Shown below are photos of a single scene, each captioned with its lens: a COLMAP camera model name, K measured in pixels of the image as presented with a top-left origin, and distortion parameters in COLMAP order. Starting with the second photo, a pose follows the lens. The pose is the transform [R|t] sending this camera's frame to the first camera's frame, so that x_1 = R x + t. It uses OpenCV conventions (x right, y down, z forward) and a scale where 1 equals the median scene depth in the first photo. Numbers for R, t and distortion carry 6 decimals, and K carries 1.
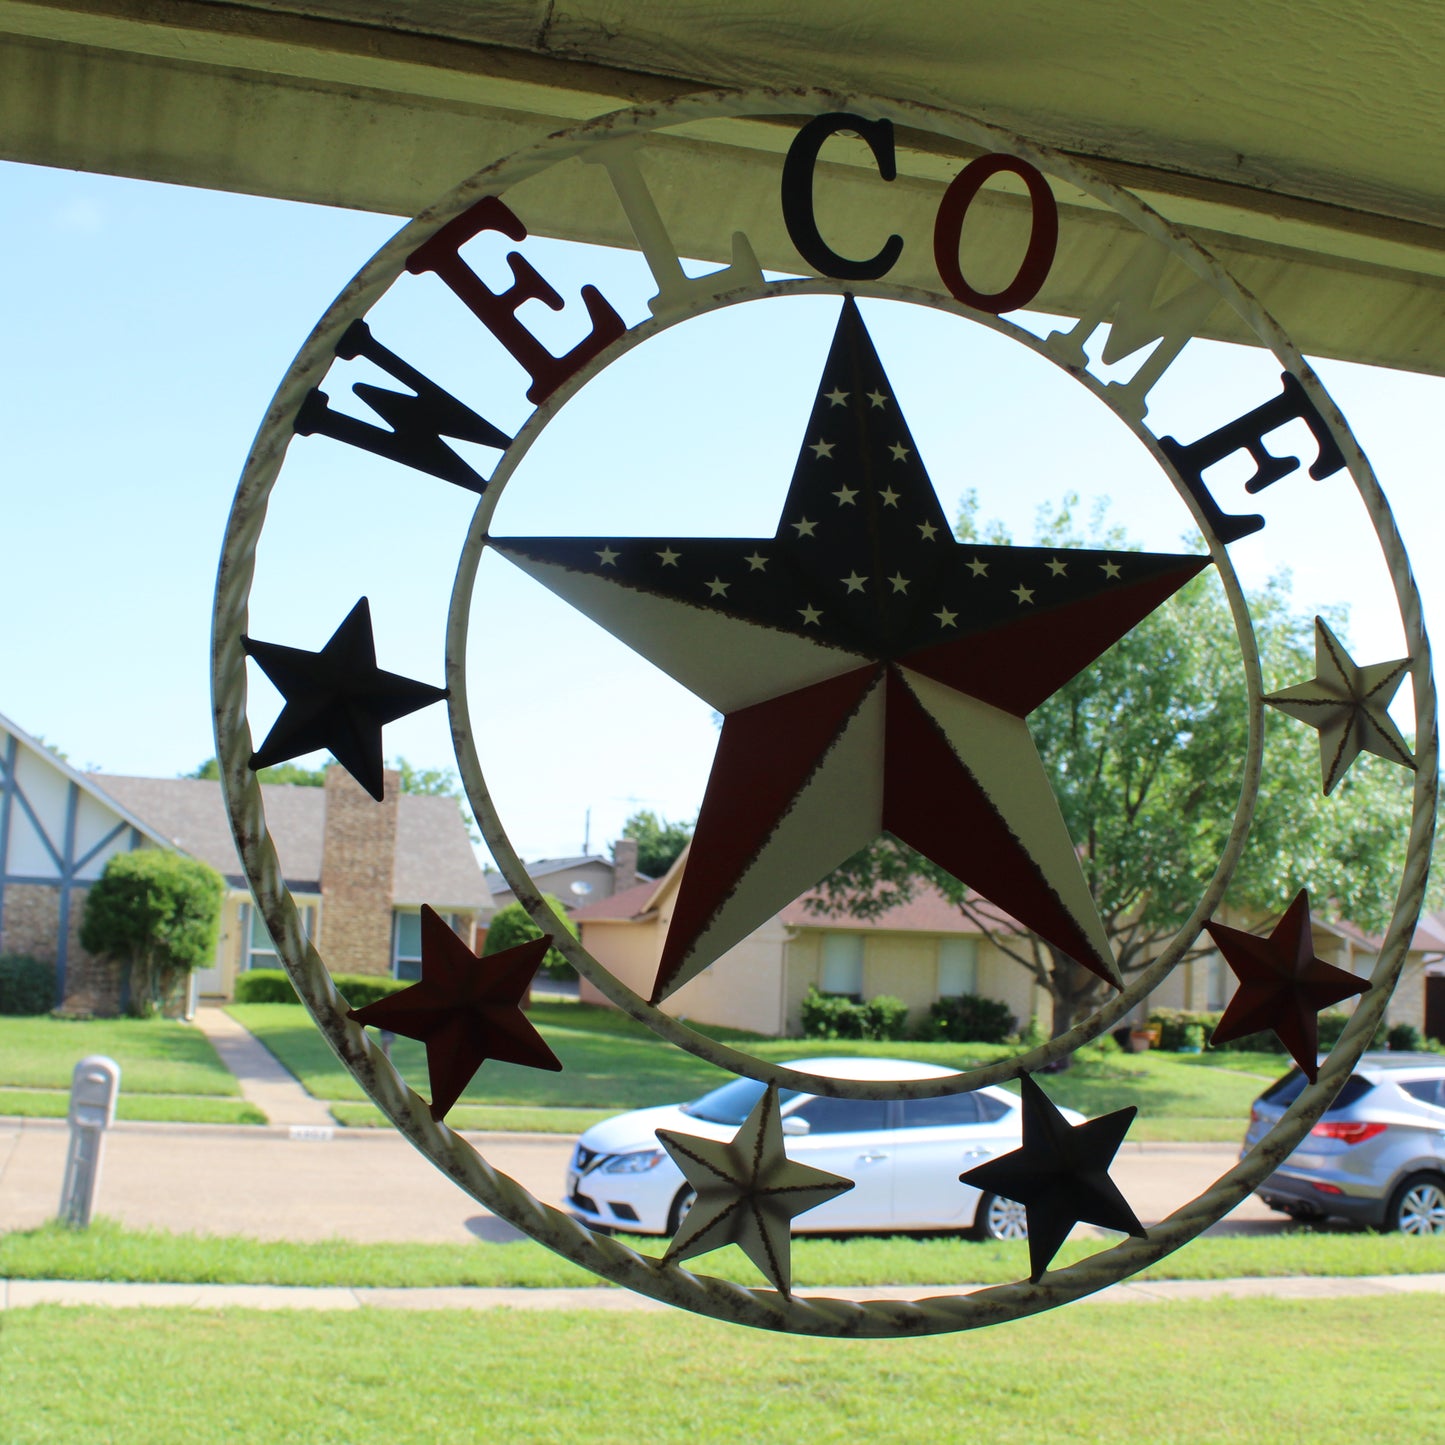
lens RADIAL K [[1971.2, 0, 717.7], [0, 1971.2, 719.8], [0, 0, 1]] dist [-0.151310, 0.097187]
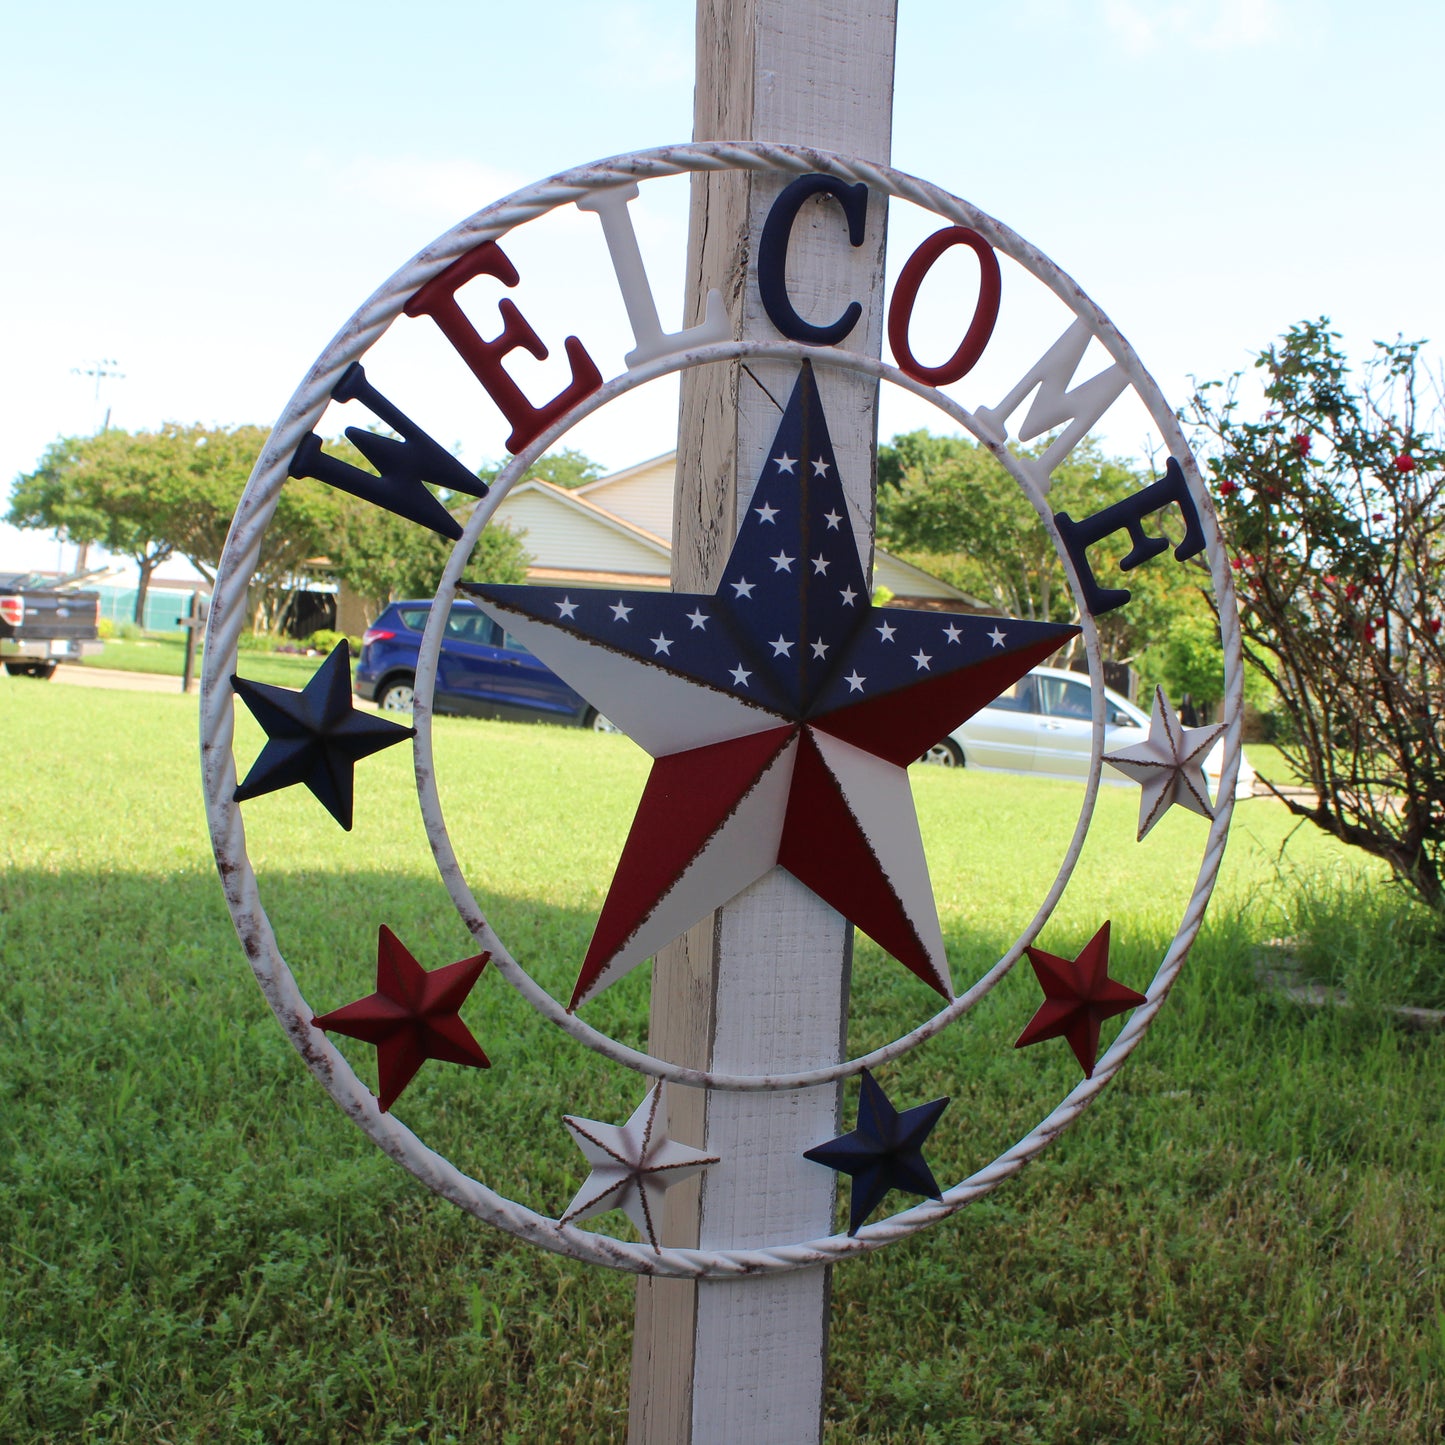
lens RADIAL K [[1796.6, 0, 719.5], [0, 1796.6, 728.7], [0, 0, 1]] dist [-0.177189, 0.179676]
pose [[0.980889, 0.094137, 0.170277, -0.133400], [-0.135087, 0.959346, 0.247805, -0.271793], [-0.140027, -0.266071, 0.953729, 0.022903]]
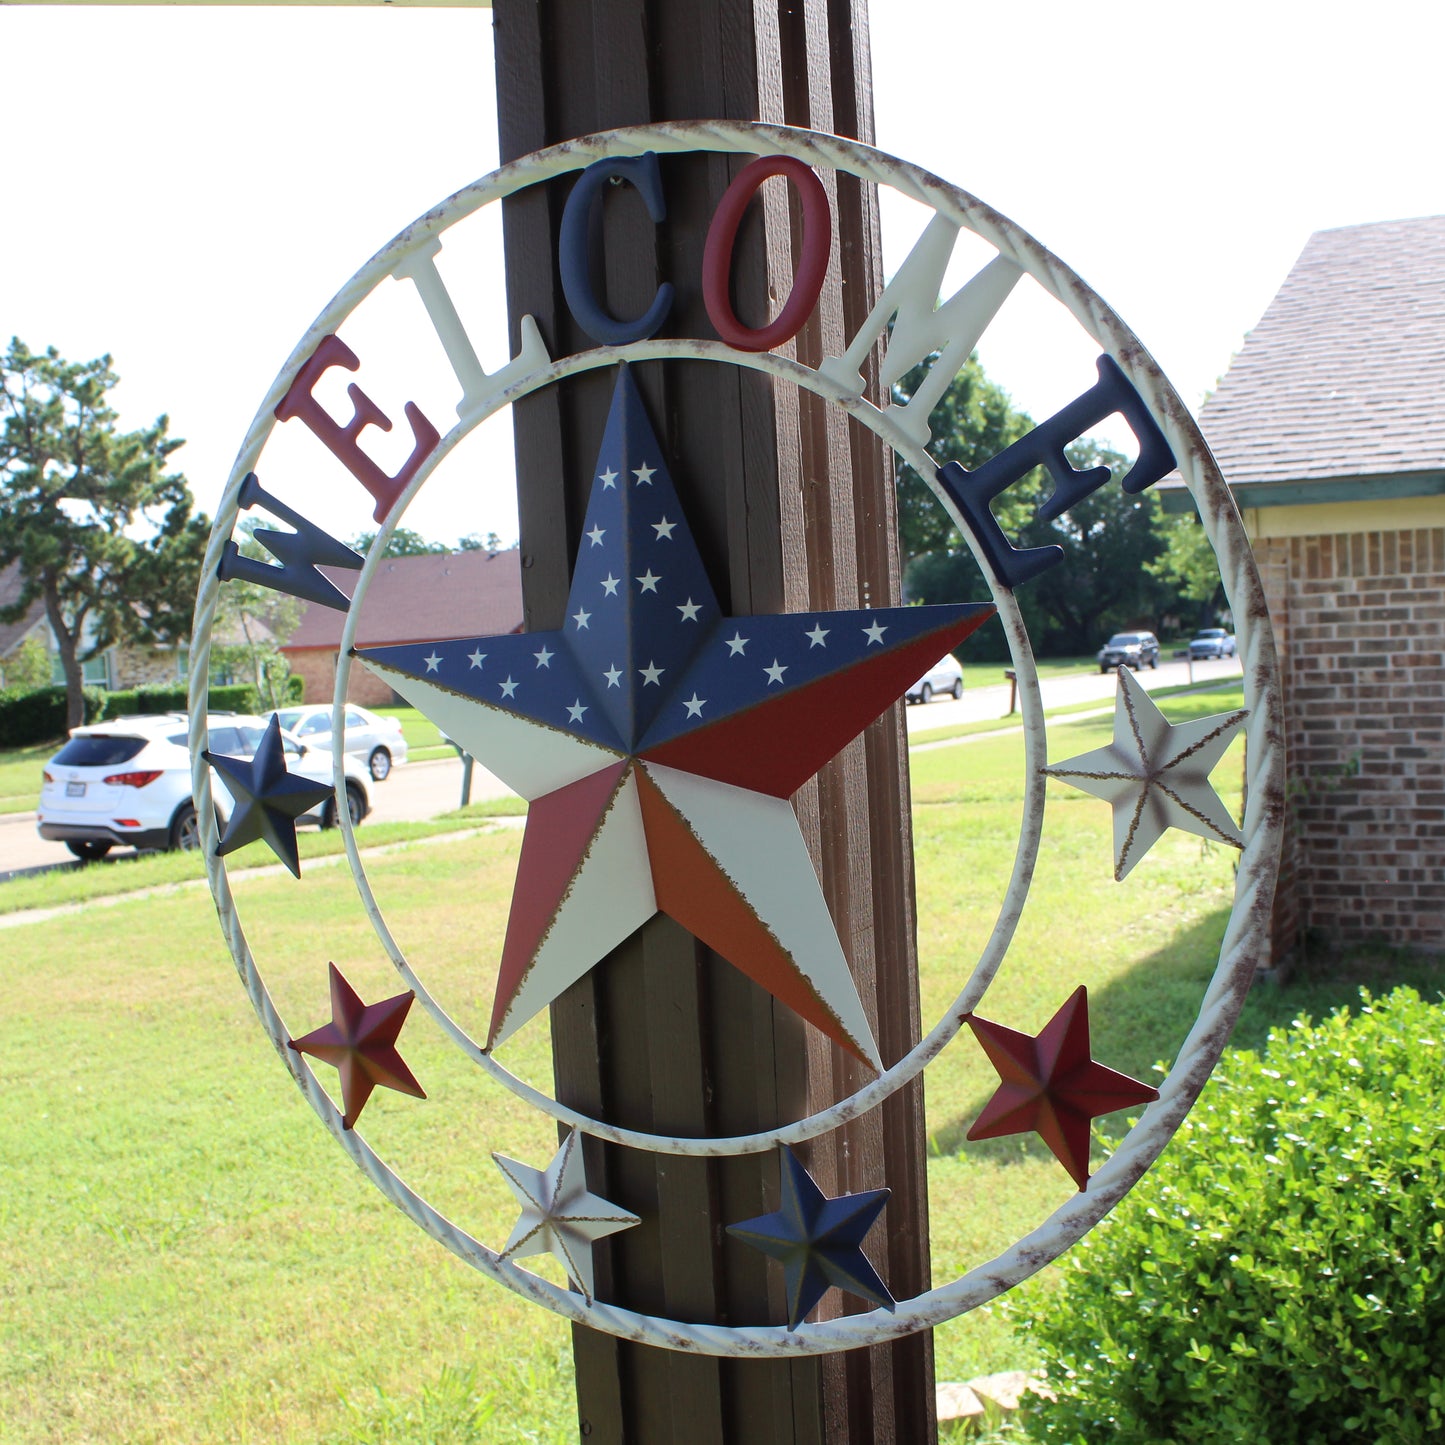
lens RADIAL K [[1796.6, 0, 719.5], [0, 1796.6, 728.7], [0, 0, 1]] dist [-0.177189, 0.179676]
pose [[0.756748, 0.025447, -0.653212, 0.727244], [0.175980, 0.954423, 0.241054, -0.260655], [0.629574, -0.297370, 0.717779, 0.349289]]
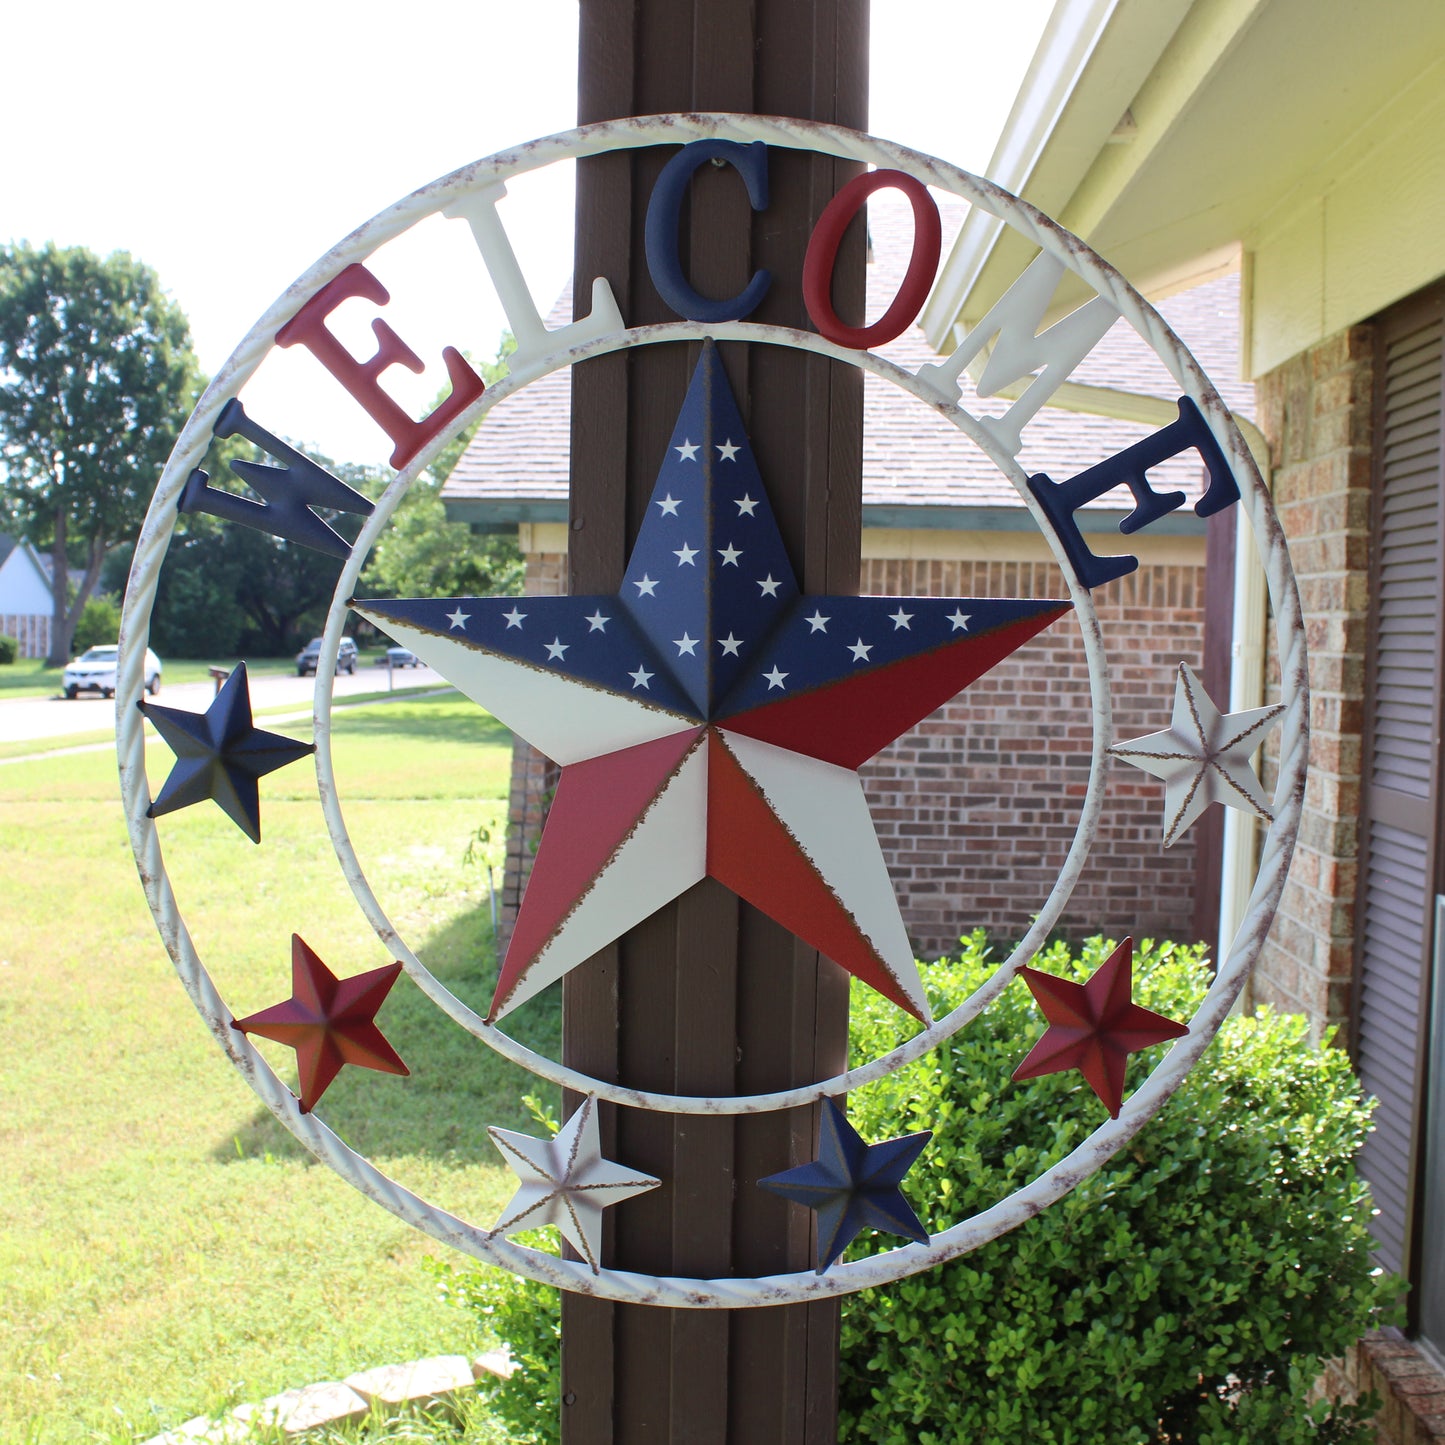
lens RADIAL K [[1796.6, 0, 719.5], [0, 1796.6, 728.7], [0, 0, 1]] dist [-0.177189, 0.179676]
pose [[0.967554, 0.060607, -0.245287, 0.324397], [0.010631, 0.960179, 0.279182, -0.294117], [0.252440, -0.272731, 0.928381, 0.100034]]
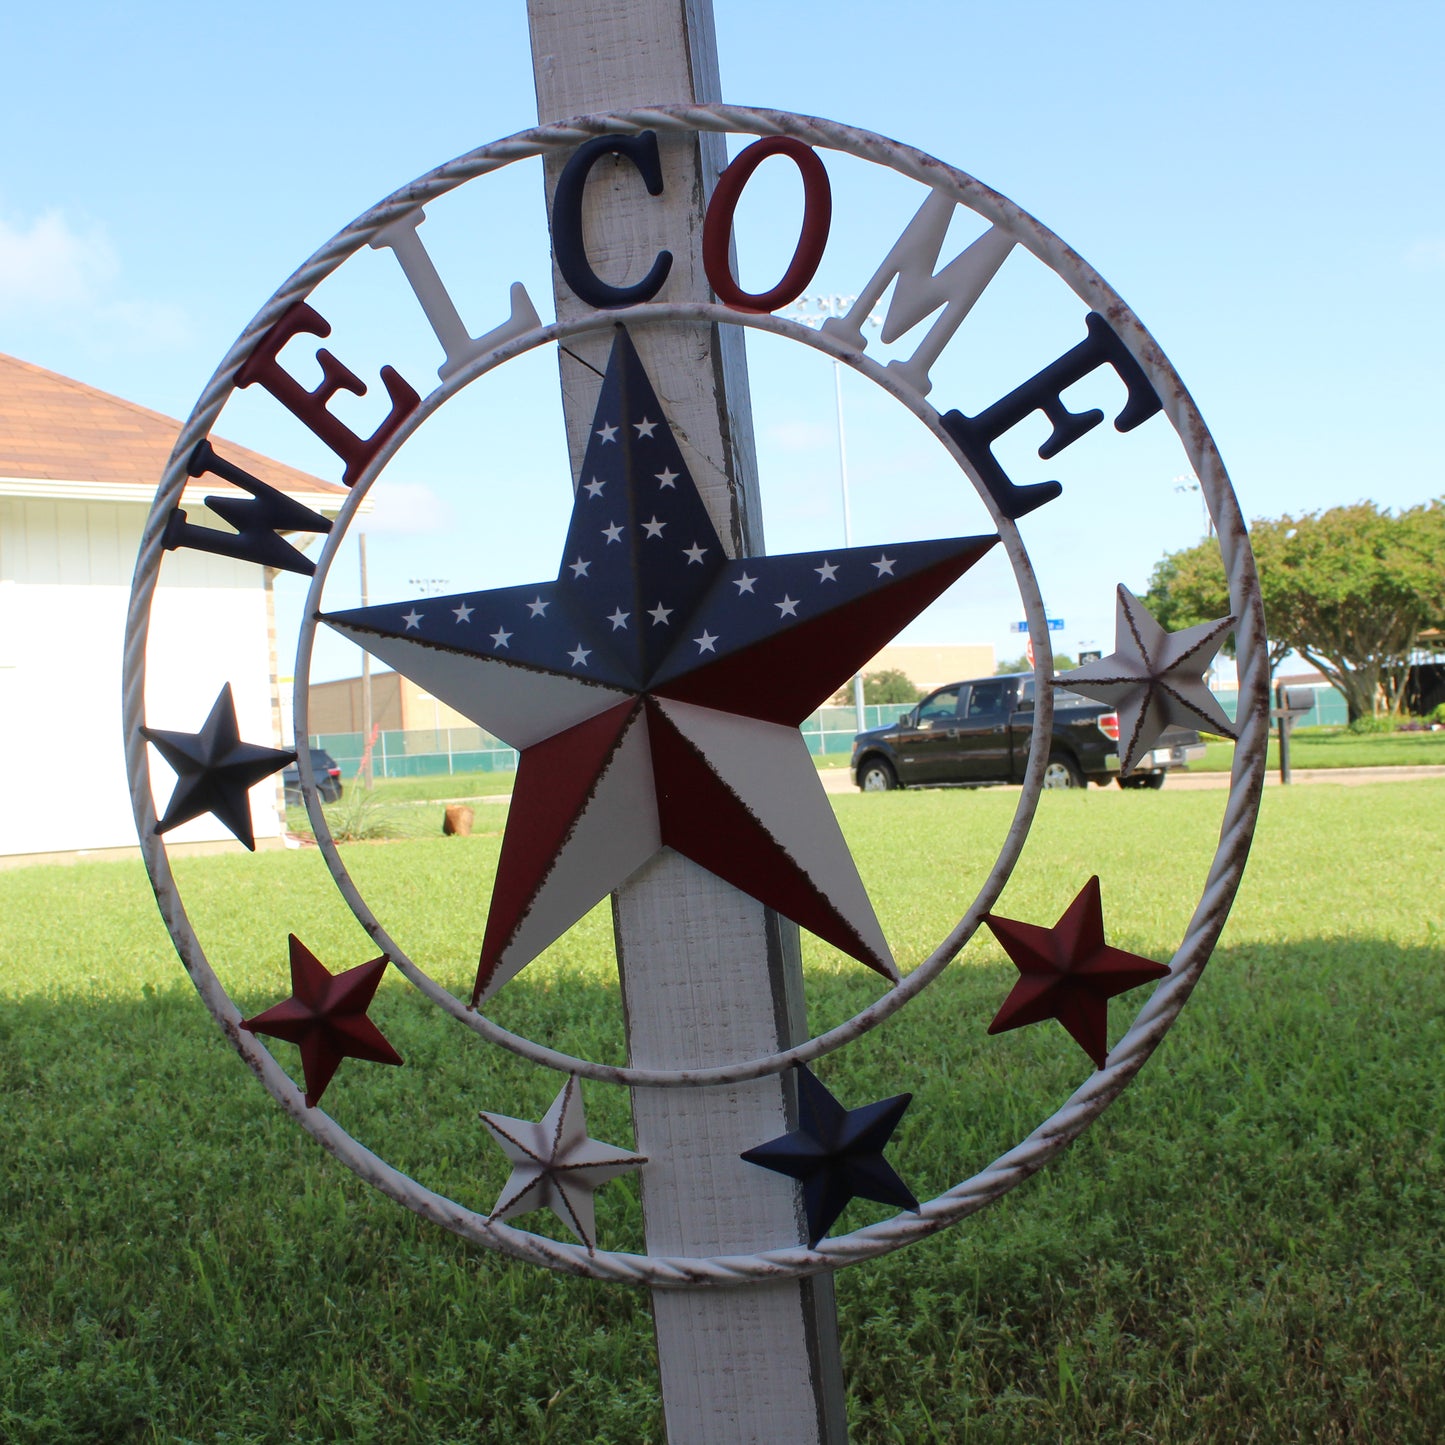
lens RADIAL K [[1796.6, 0, 719.5], [0, 1796.6, 728.7], [0, 0, 1]] dist [-0.177189, 0.179676]
pose [[0.897749, -0.045785, -0.438121, 0.544352], [0.143196, 0.970900, 0.191957, -0.191535], [0.416583, -0.235067, 0.878181, 0.147974]]
